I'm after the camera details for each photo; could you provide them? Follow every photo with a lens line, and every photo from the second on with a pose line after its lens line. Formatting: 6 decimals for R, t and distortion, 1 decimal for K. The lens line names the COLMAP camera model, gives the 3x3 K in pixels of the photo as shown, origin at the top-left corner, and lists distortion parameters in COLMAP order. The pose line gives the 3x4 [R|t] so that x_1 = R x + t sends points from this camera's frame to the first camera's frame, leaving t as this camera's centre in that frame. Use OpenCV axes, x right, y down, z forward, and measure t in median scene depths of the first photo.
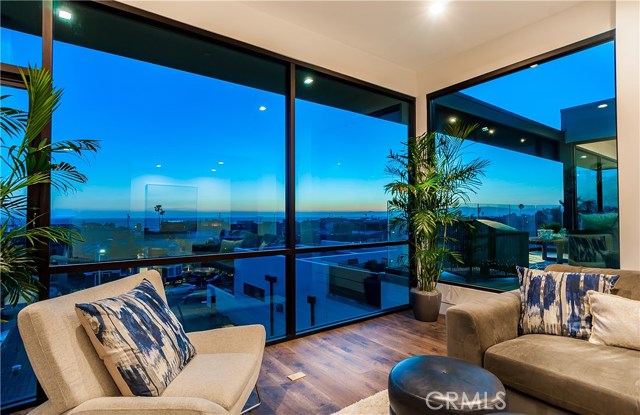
lens RADIAL K [[342.2, 0, 322.2], [0, 342.2, 209.9], [0, 0, 1]] dist [0.003677, -0.000769]
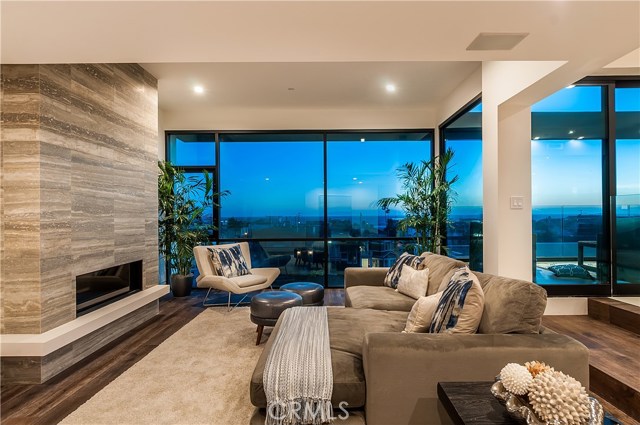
lens RADIAL K [[343.6, 0, 313.1], [0, 343.6, 215.7], [0, 0, 1]] dist [0.007661, 0.000280]
pose [[0.785114, -0.001616, -0.619350, 1.482795], [0.016279, 0.999705, 0.018028, -0.052406], [0.619138, -0.024237, 0.784908, -0.665603]]
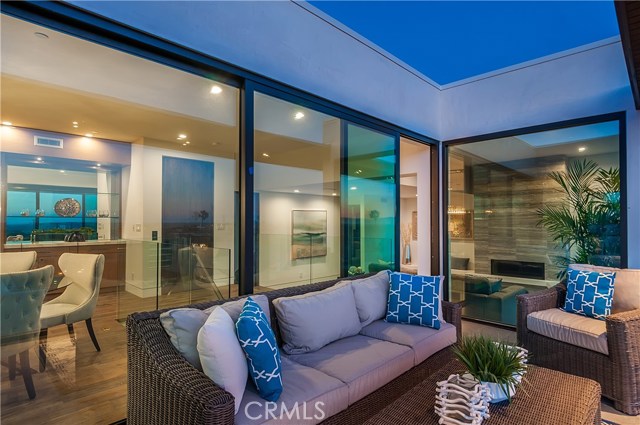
lens RADIAL K [[343.6, 0, 318.2], [0, 343.6, 214.6], [0, 0, 1]] dist [0.007661, 0.000280]
pose [[-0.991133, -0.004305, -0.132805, 2.273885], [0.001964, 0.998891, -0.047039, -0.116043], [0.132860, -0.046882, -0.990025, 3.429552]]
